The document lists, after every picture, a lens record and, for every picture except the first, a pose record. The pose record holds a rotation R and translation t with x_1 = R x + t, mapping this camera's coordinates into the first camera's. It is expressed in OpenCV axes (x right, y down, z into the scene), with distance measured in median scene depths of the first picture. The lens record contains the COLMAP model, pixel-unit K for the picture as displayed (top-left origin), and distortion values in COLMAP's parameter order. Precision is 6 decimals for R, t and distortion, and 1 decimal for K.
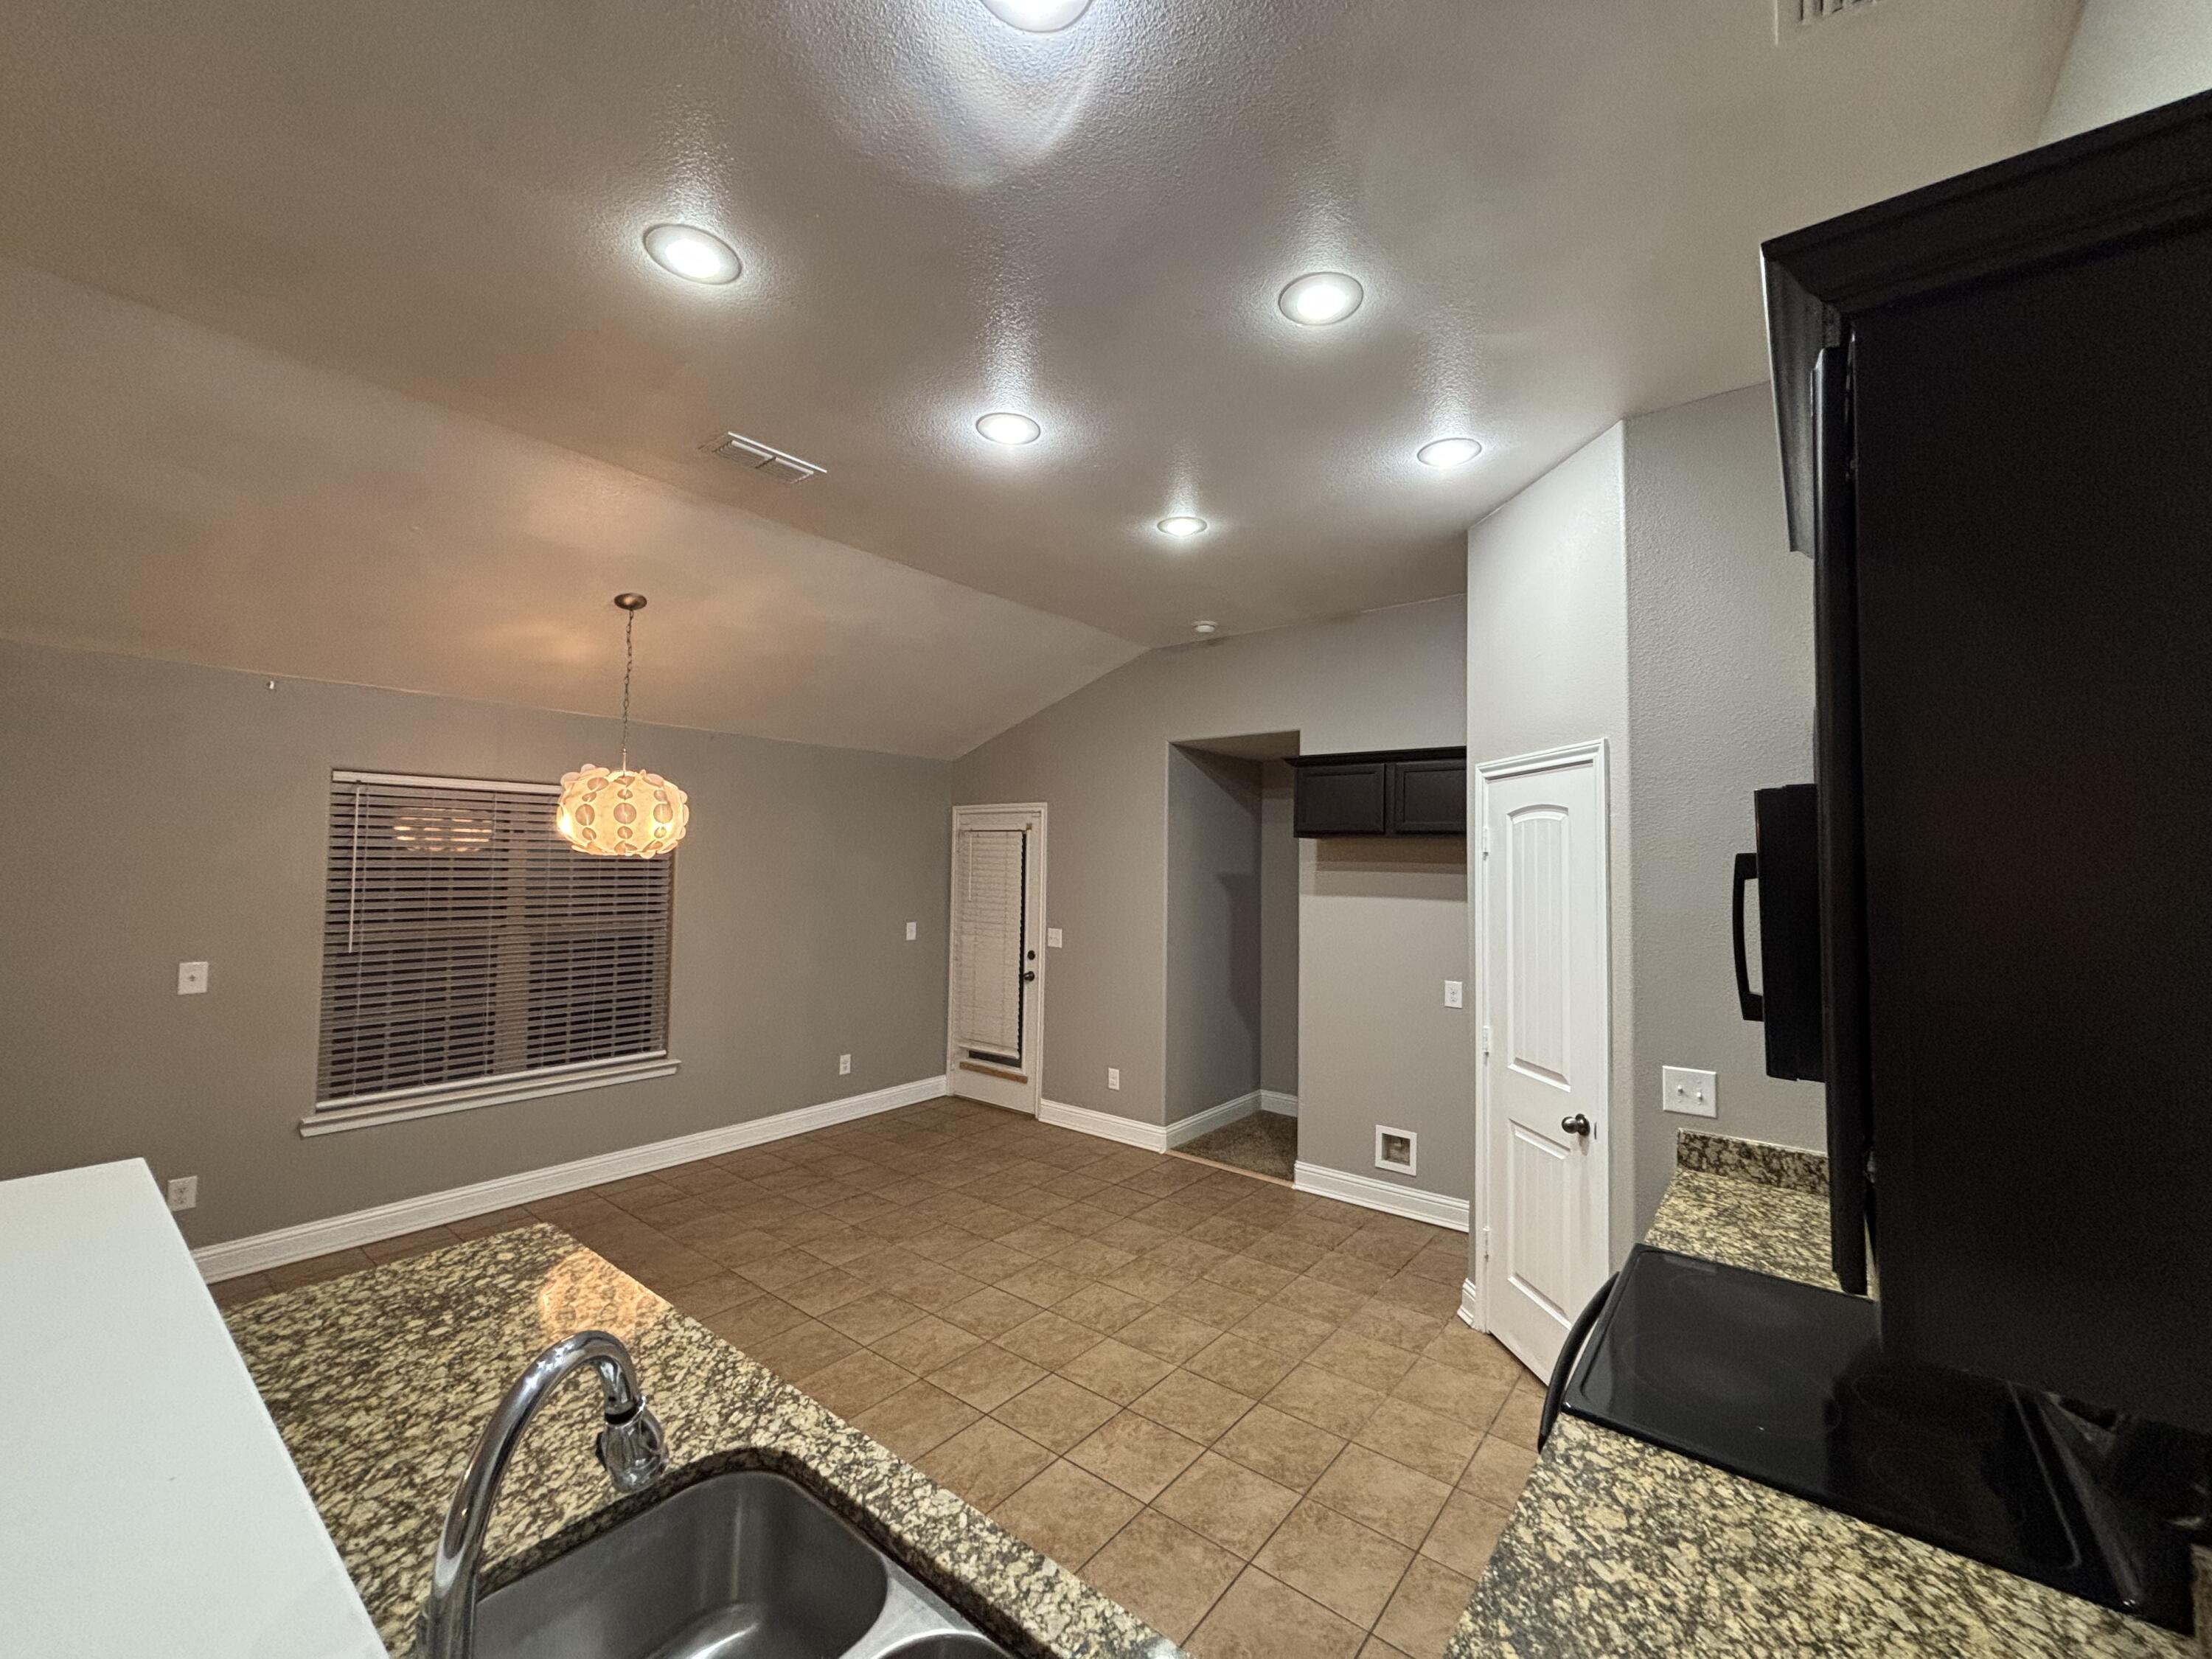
lens RADIAL K [[899.6, 0, 1100.1], [0, 899.6, 827.2], [0, 0, 1]] dist [0.014705, -0.000068]
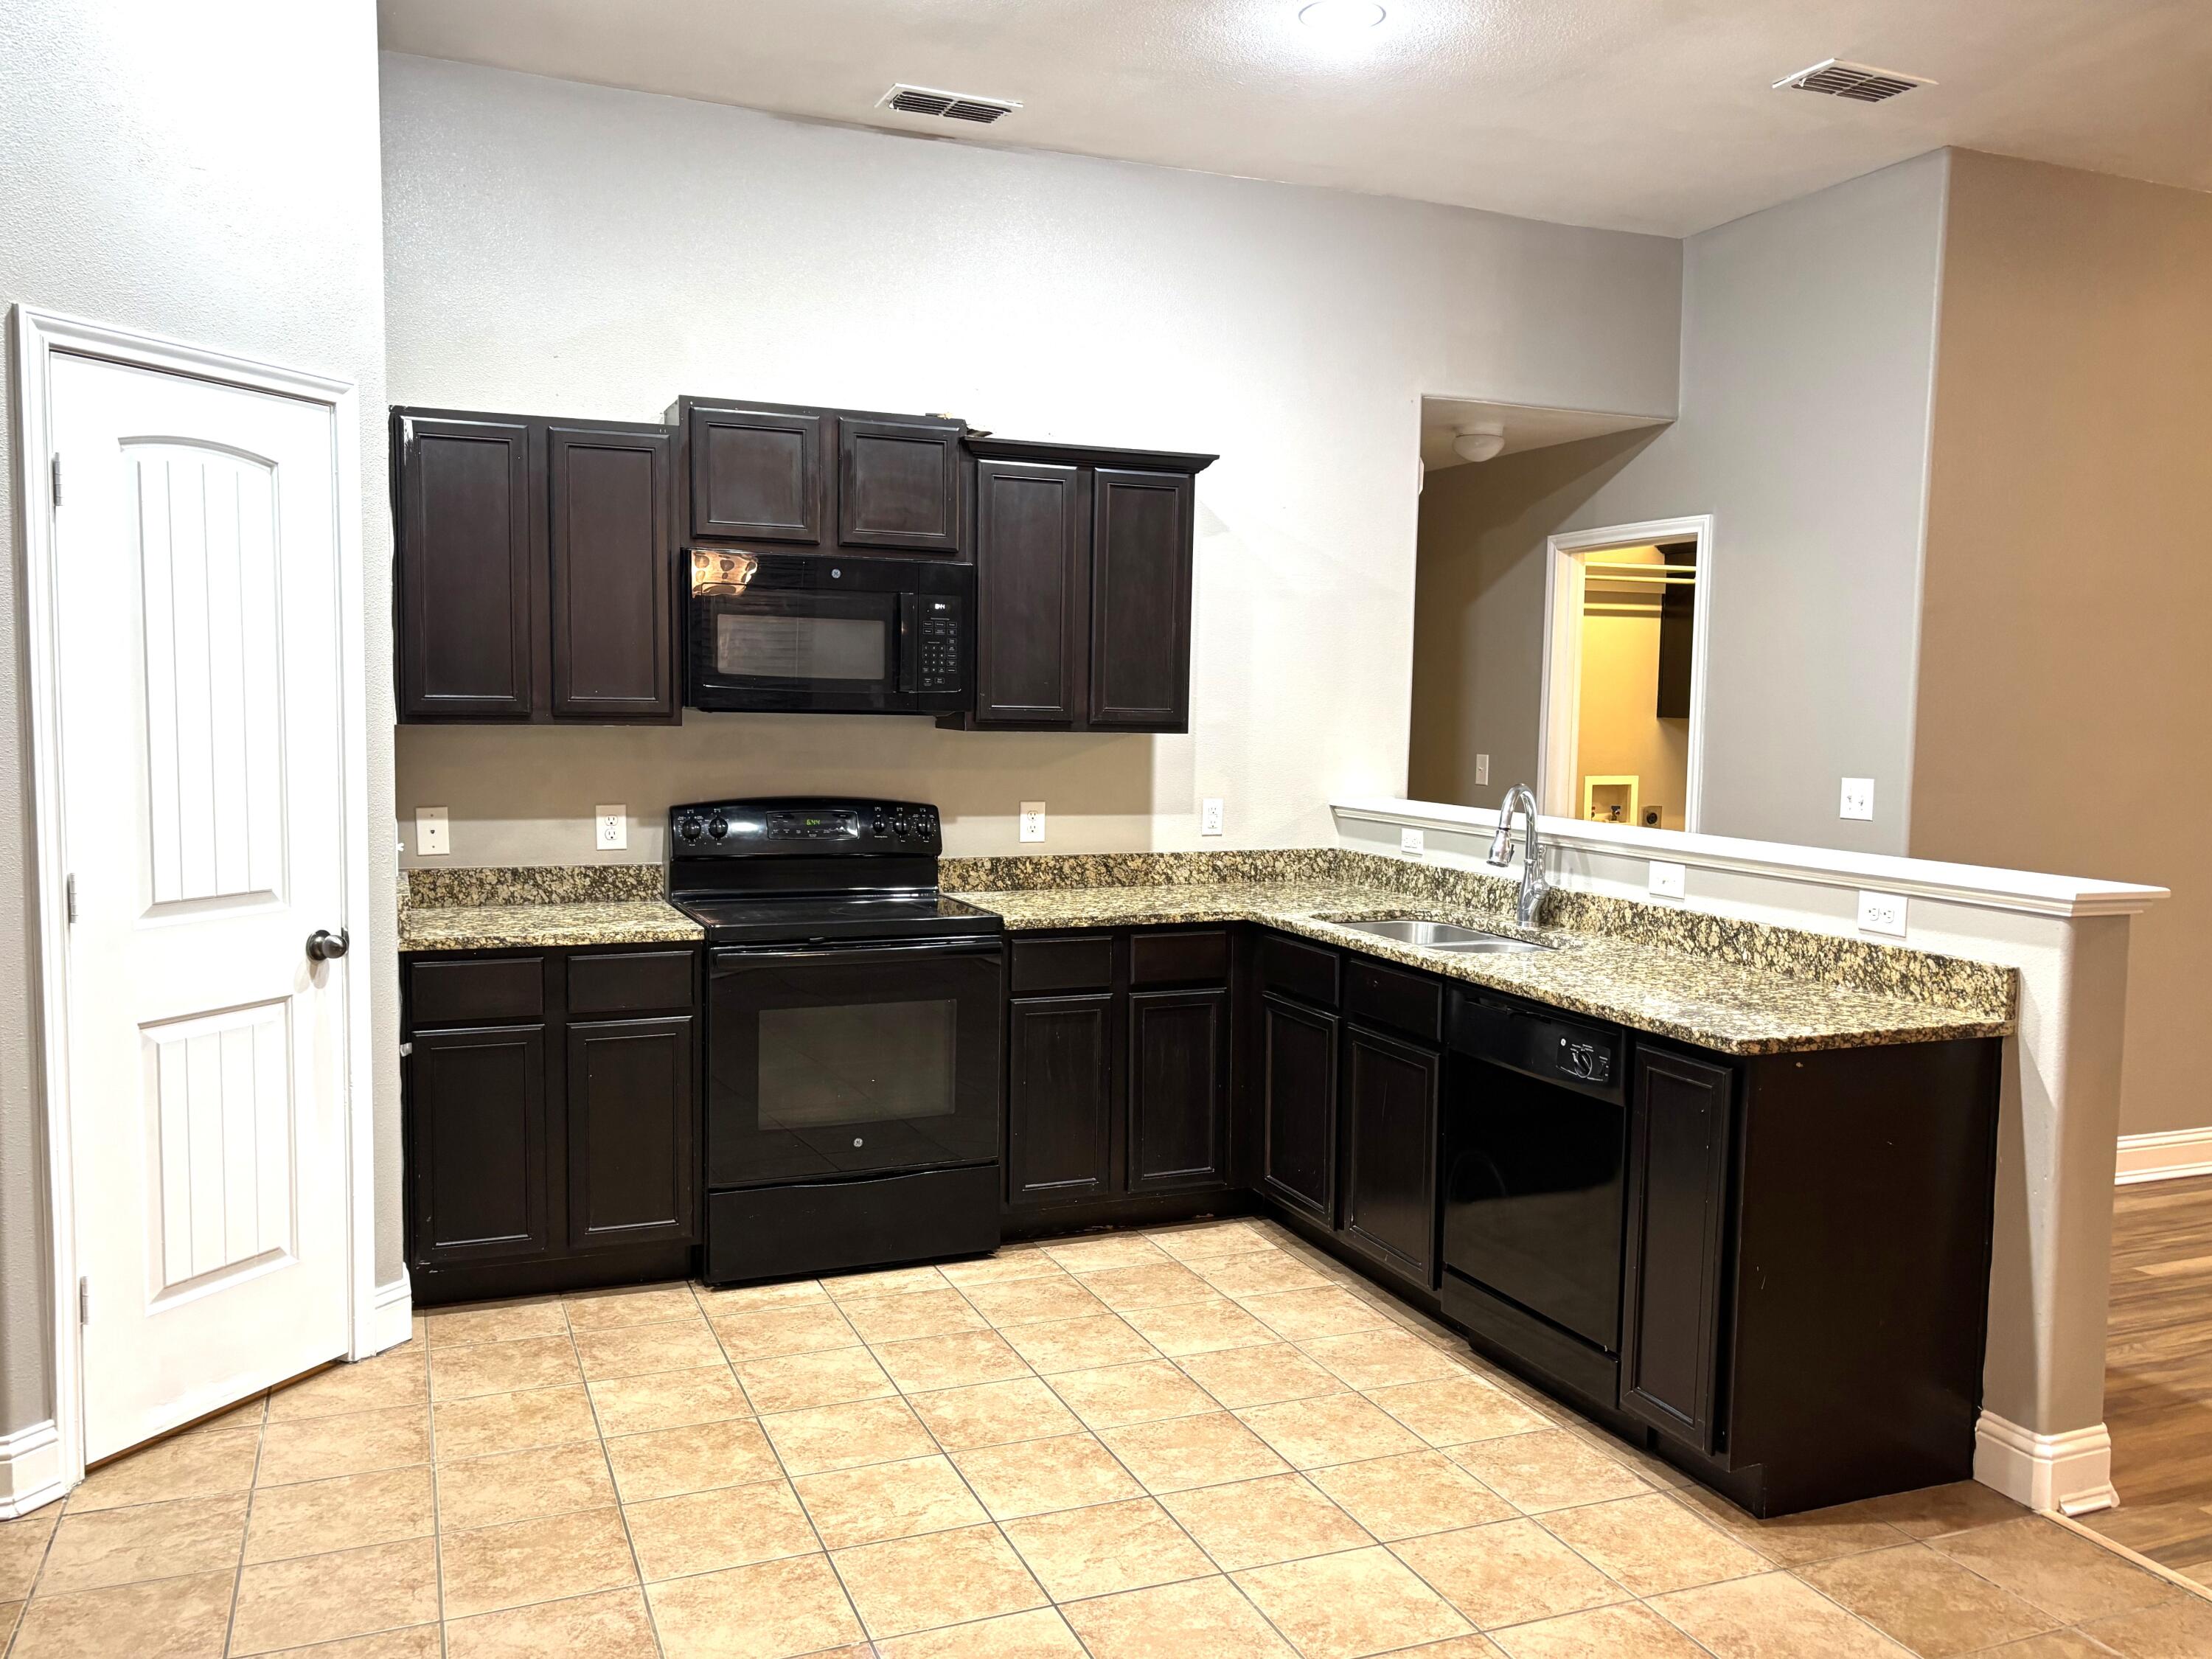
lens RADIAL K [[1766.3, 0, 1110.3], [0, 1766.3, 840.0], [0, 0, 1]] dist [0.066094, -0.068445]
pose [[-0.872418, -0.071017, 0.483573, -0.432550], [-0.051986, 0.997258, 0.052668, 0.103018], [-0.485988, 0.020809, -0.873718, 1.303476]]
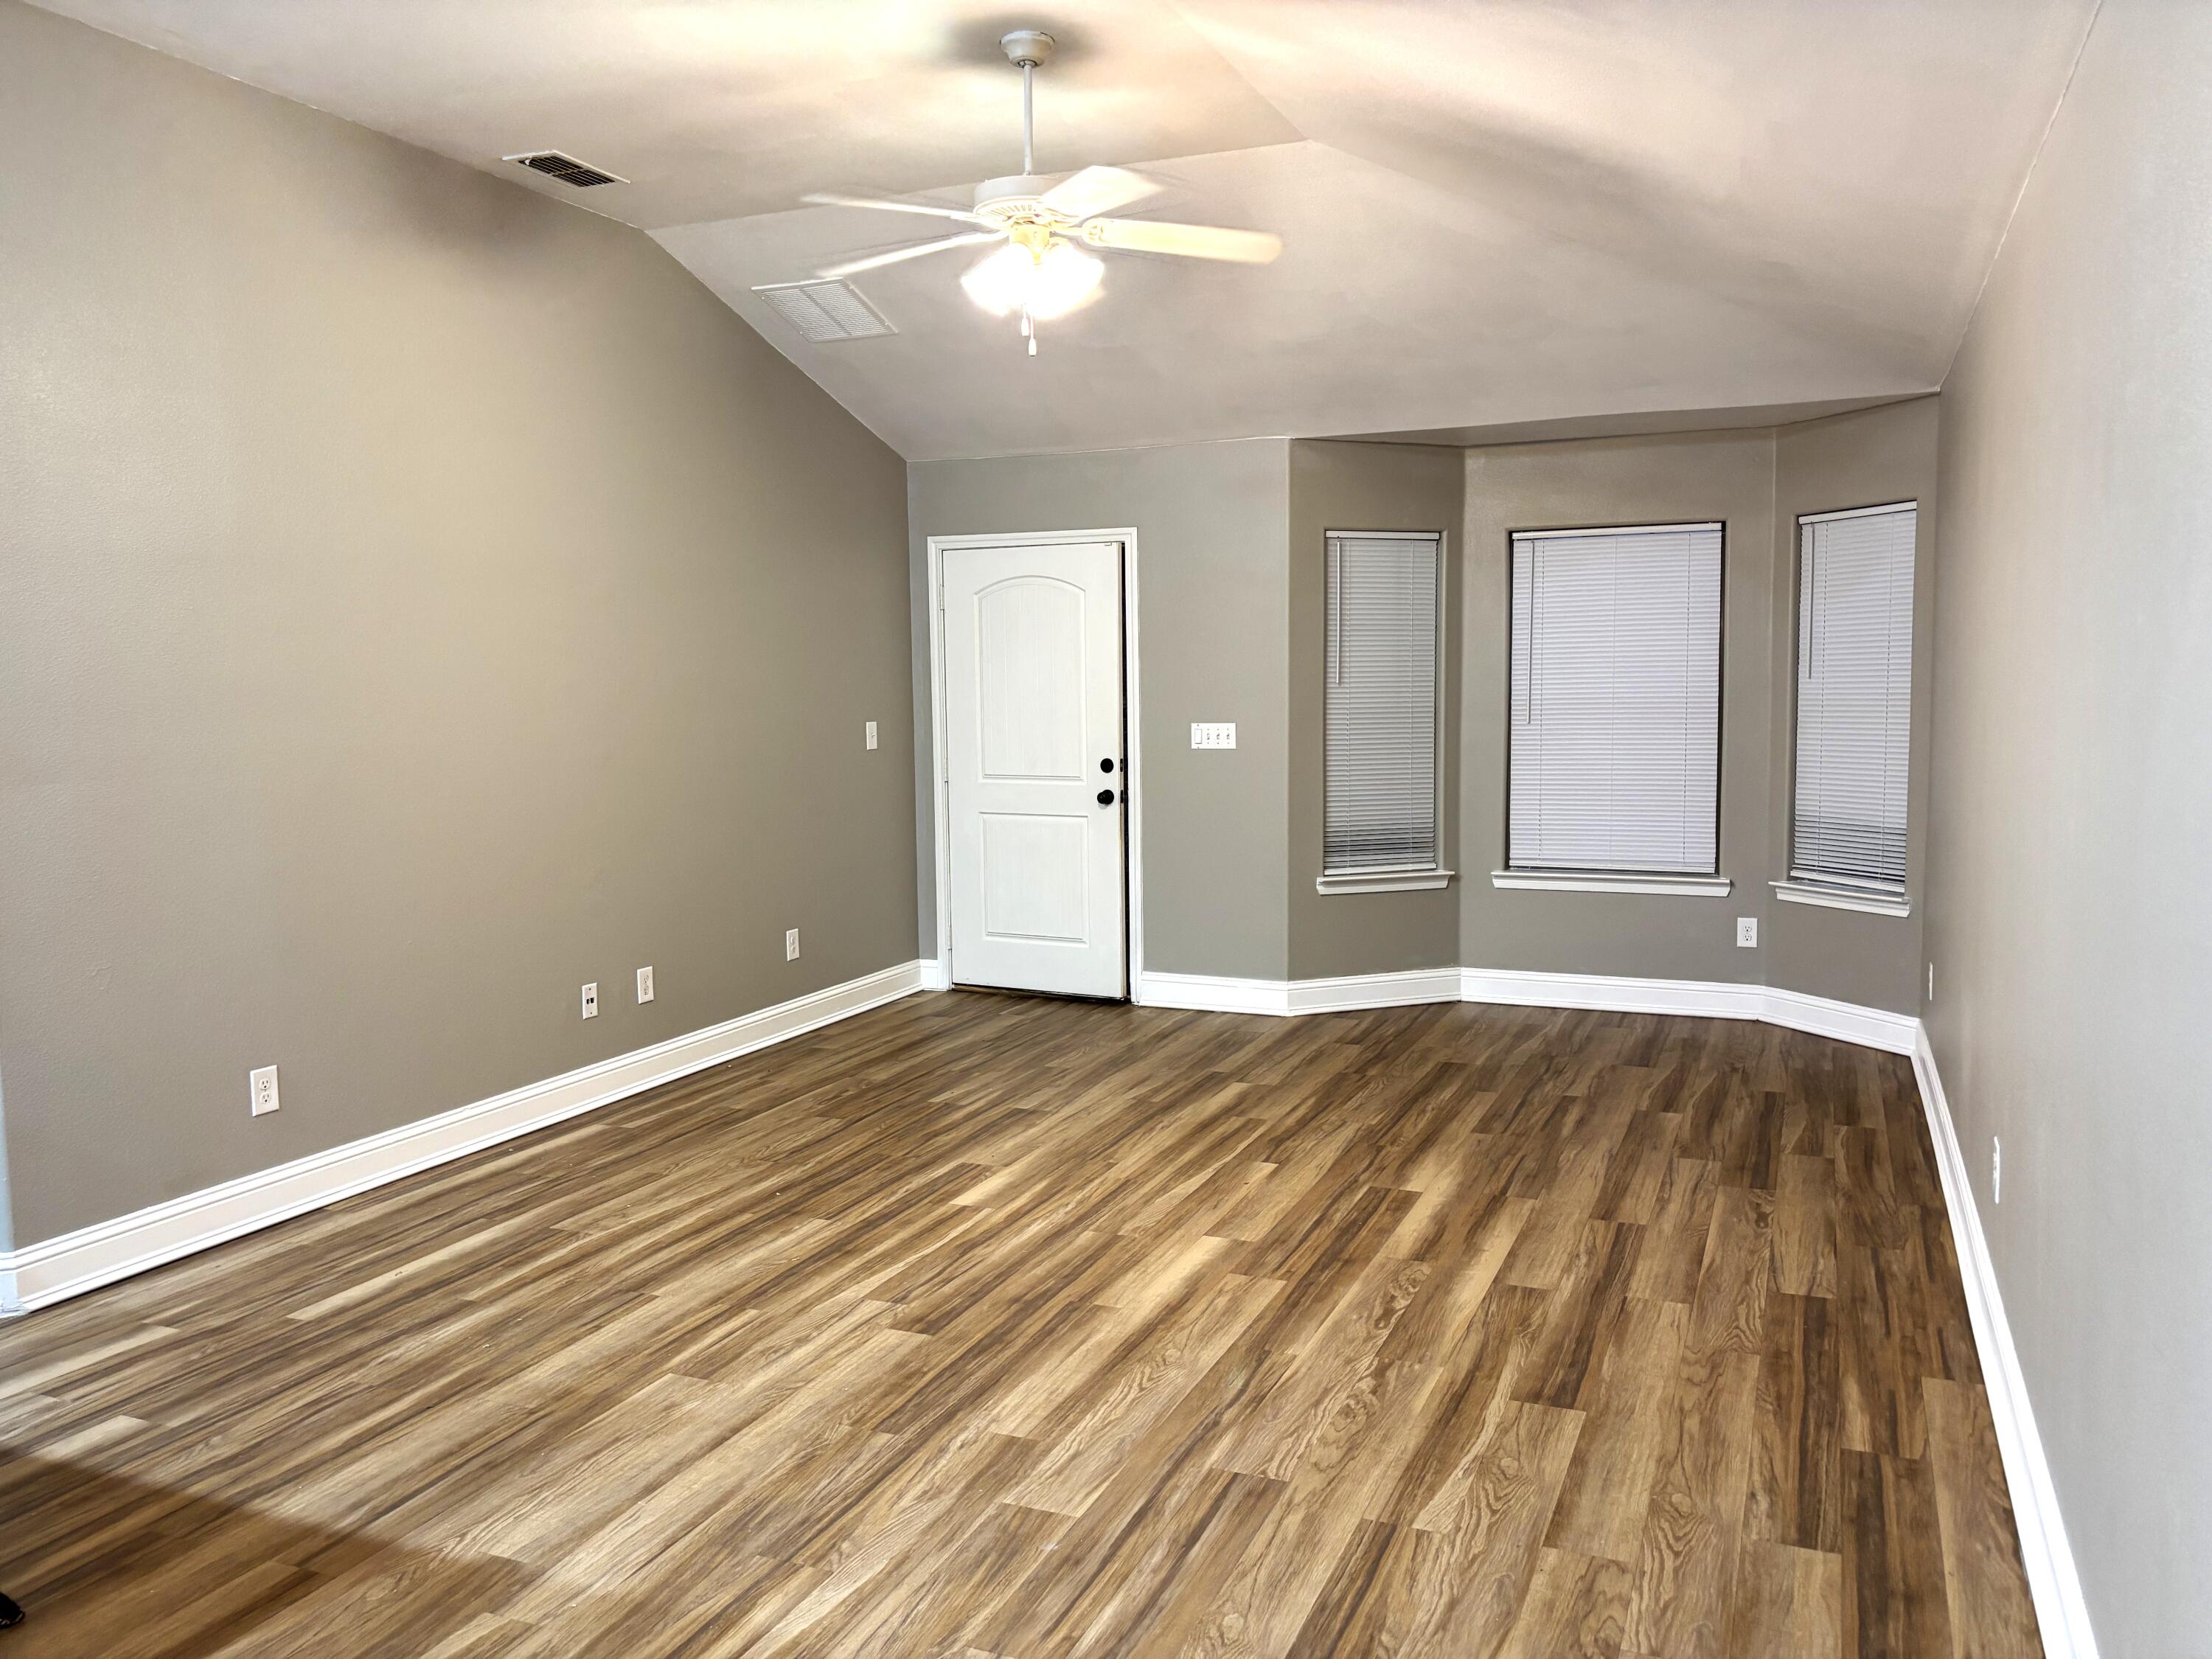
lens RADIAL K [[1684.7, 0, 1165.1], [0, 1684.7, 827.7], [0, 0, 1]] dist [0.048569, -0.001584]
pose [[-0.955215, 0.024353, -0.294909, -0.683112], [0.011772, 0.998946, 0.044360, 0.090315], [0.295679, 0.038902, -0.954495, 1.018684]]
